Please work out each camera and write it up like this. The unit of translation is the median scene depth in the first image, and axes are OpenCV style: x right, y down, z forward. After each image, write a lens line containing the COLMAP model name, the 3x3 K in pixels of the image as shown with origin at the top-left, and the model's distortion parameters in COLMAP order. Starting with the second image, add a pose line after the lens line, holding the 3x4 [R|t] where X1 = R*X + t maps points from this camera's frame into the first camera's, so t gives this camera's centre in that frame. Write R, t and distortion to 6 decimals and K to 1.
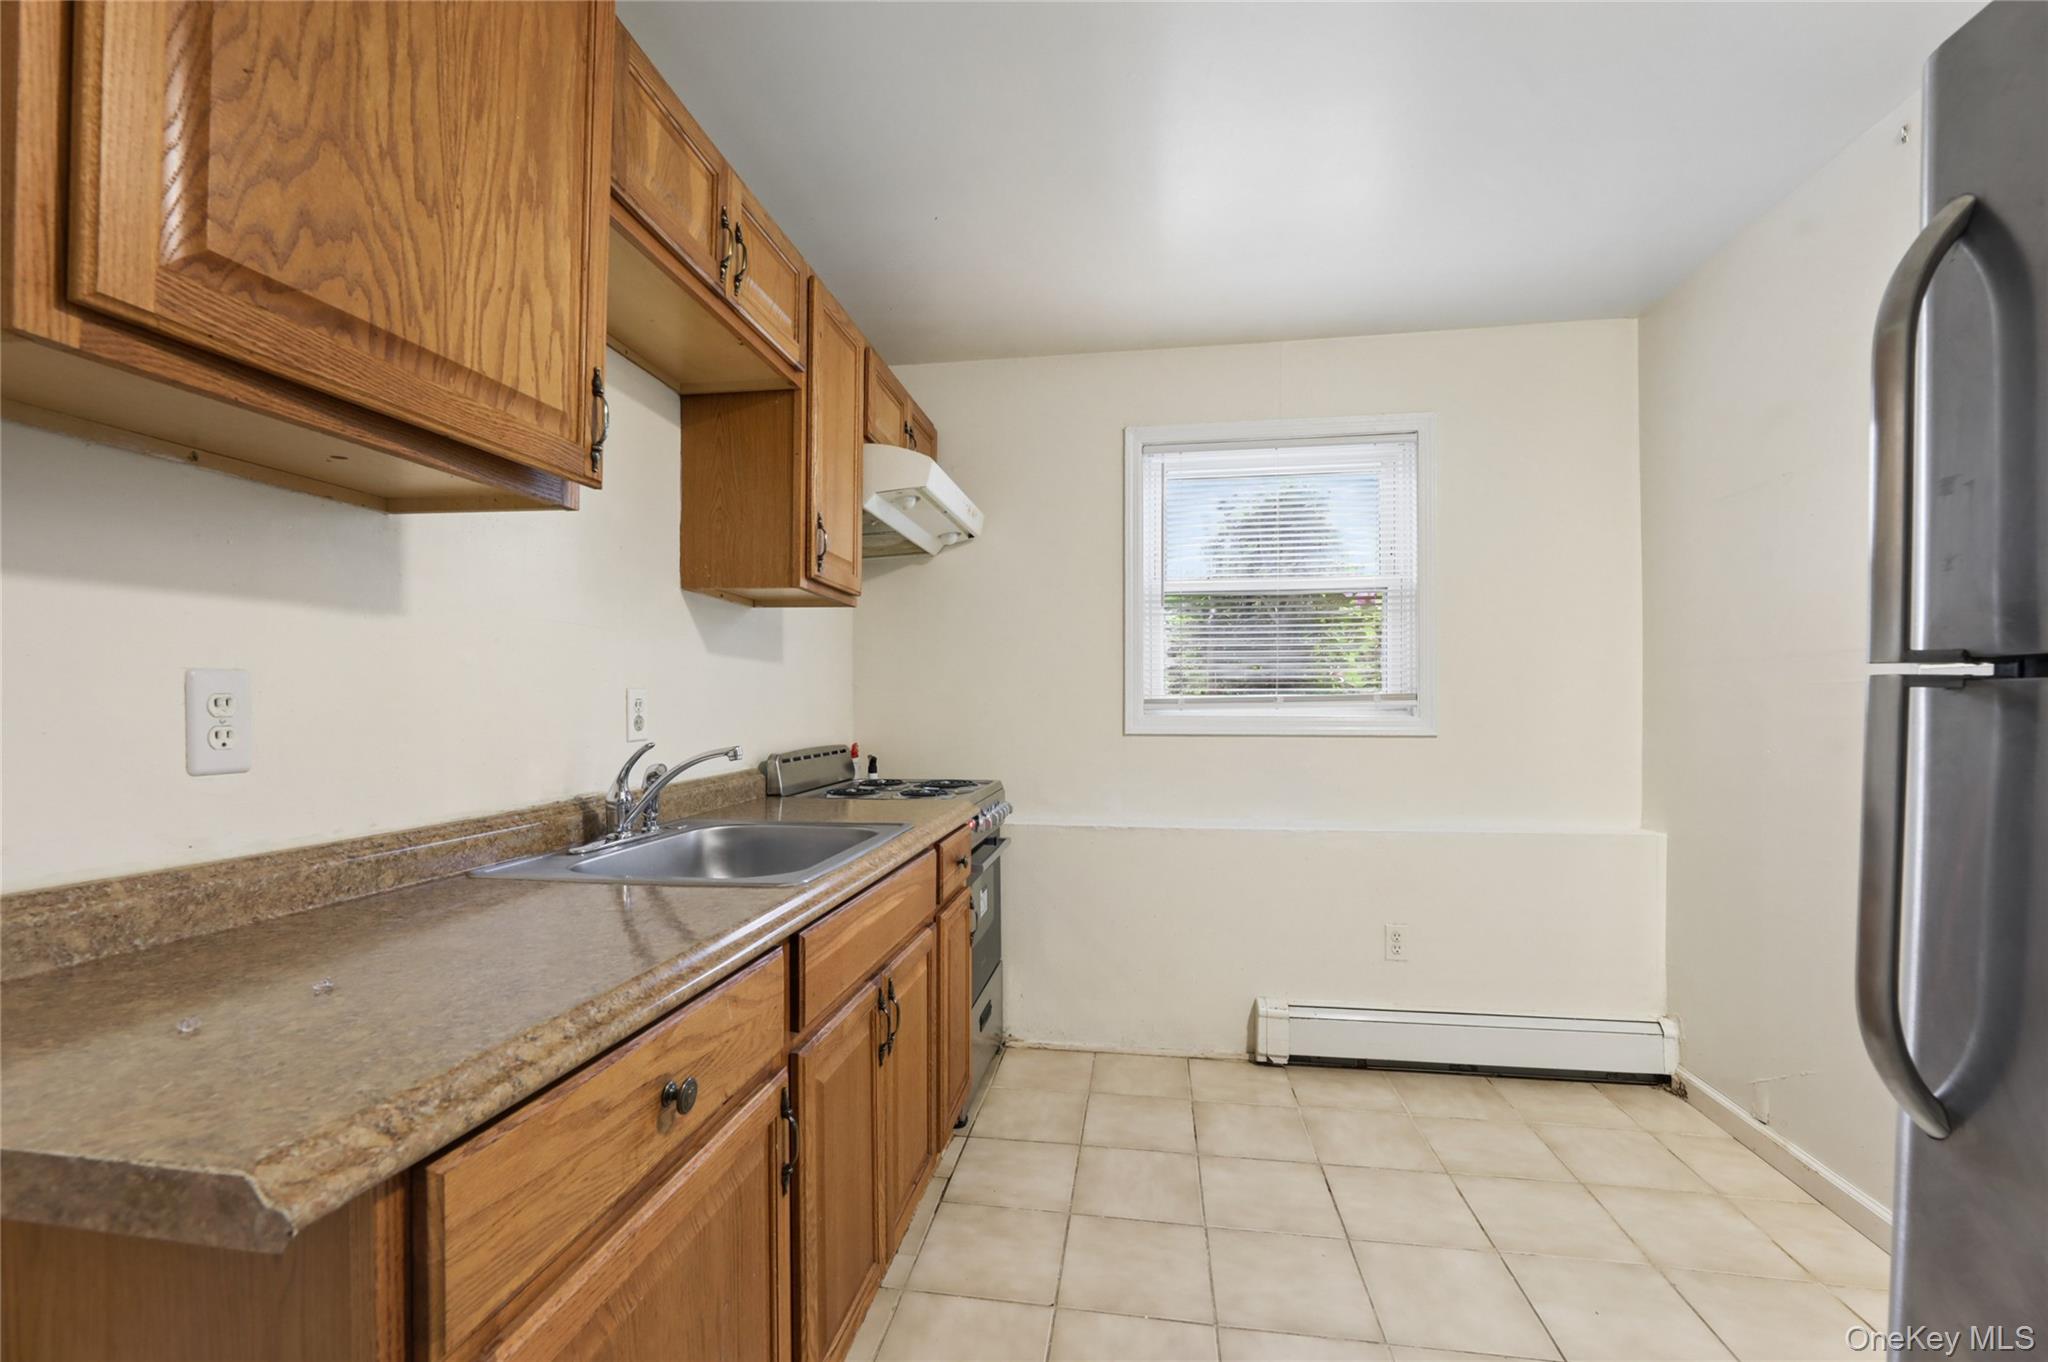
lens RADIAL K [[832.7, 0, 1023.7], [0, 832.7, 711.7], [0, 0, 1]] dist [-0.010828, 0.000100]
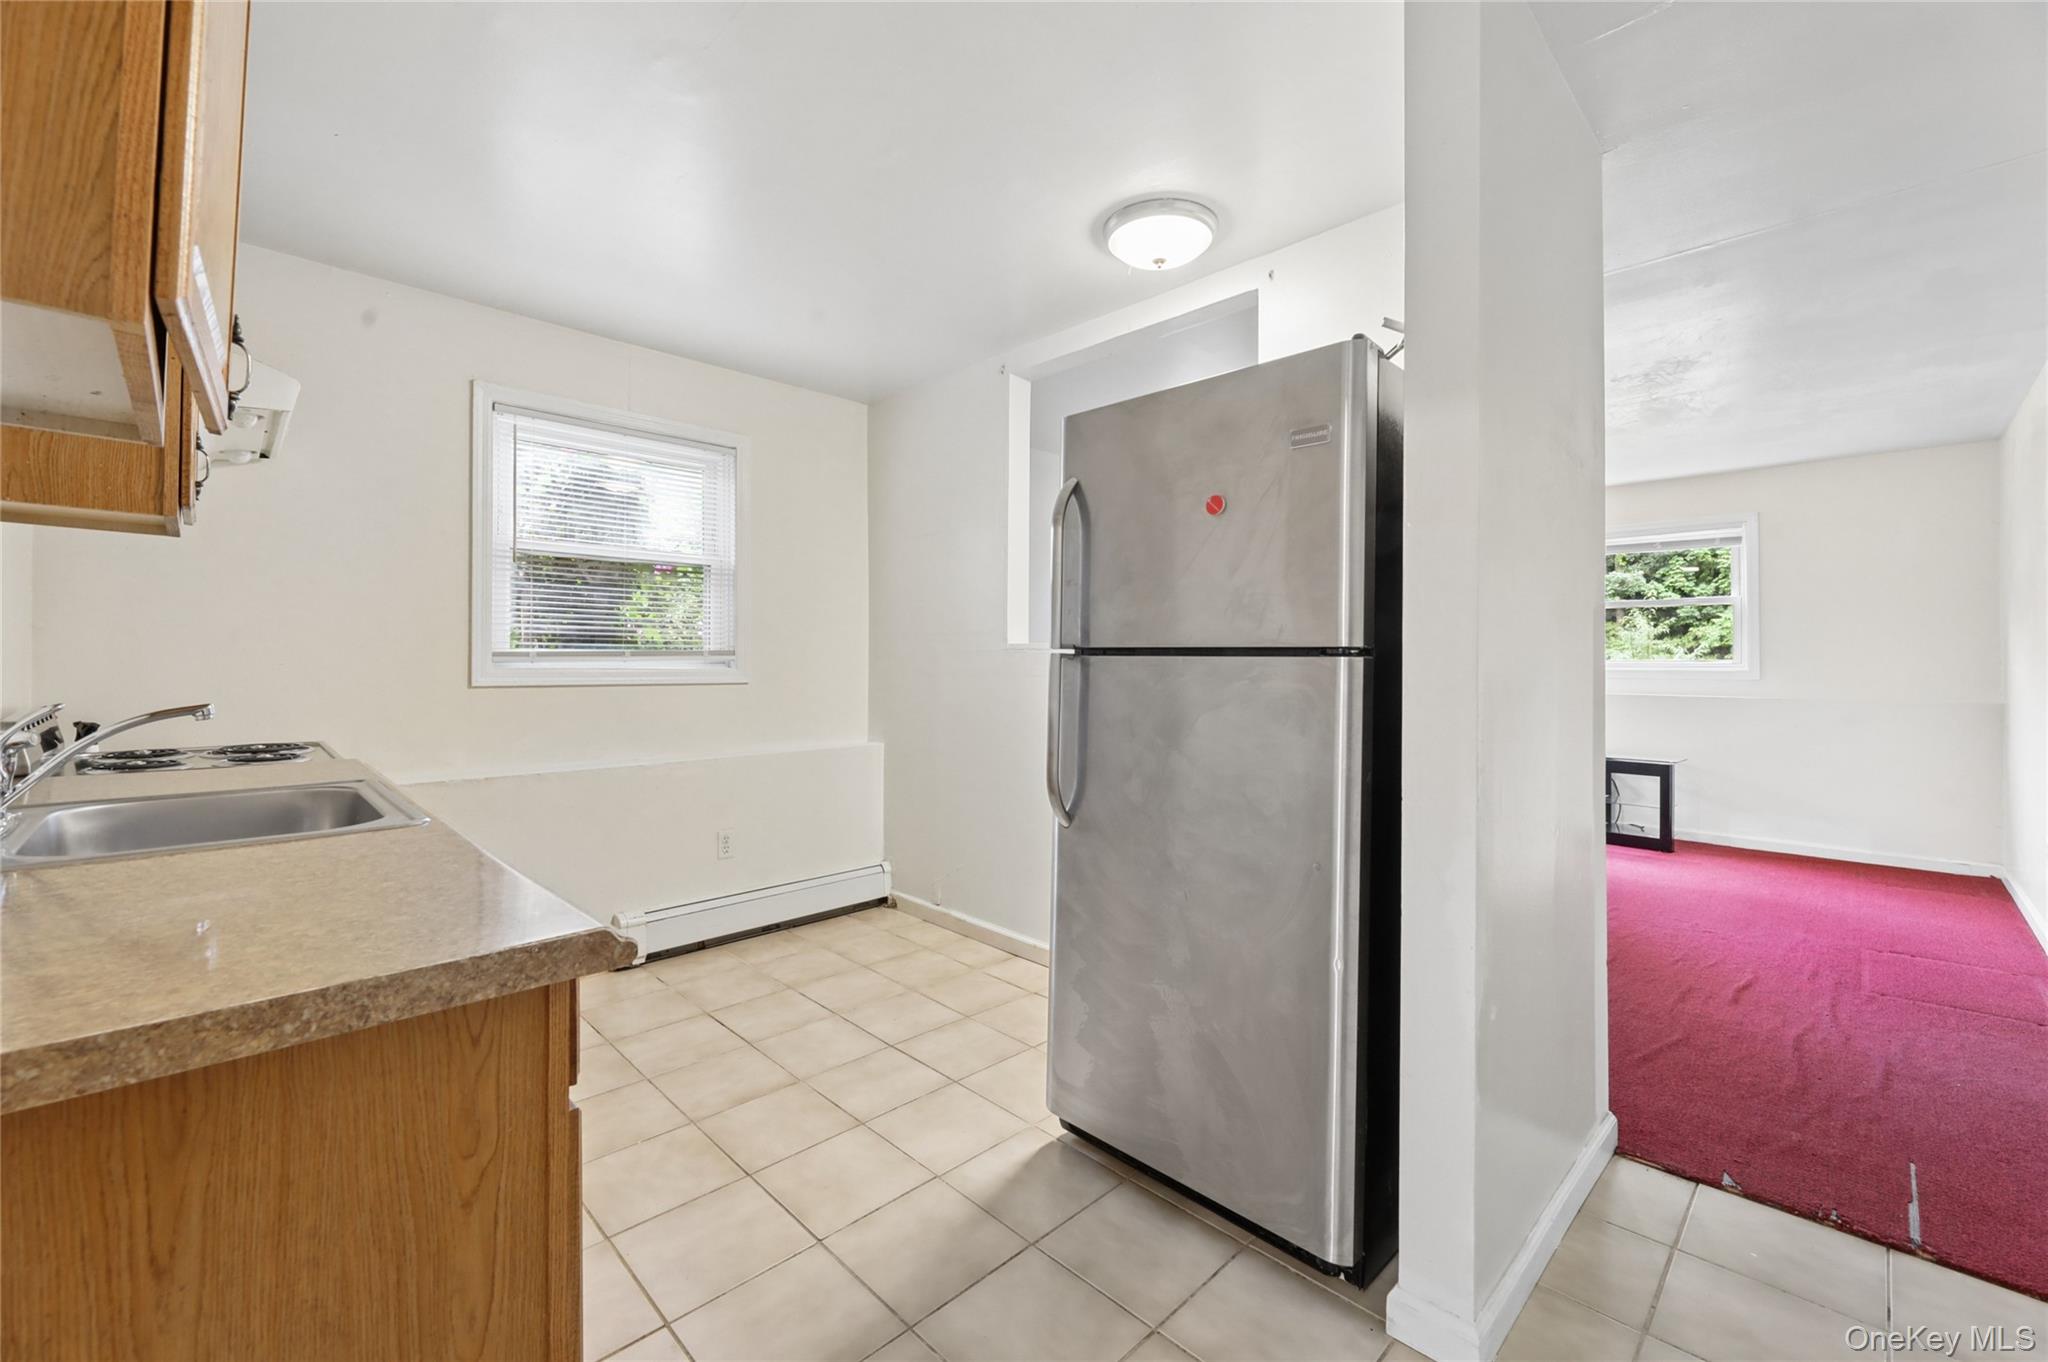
lens RADIAL K [[843.9, 0, 1020.3], [0, 843.9, 666.2], [0, 0, 1]] dist [-0.001330, 0.000008]
pose [[0.593526, -0.000005, 0.804815, -0.359994], [-0.003581, 0.999990, 0.002647, -0.003209], [-0.804807, -0.004453, 0.593521, -0.155785]]
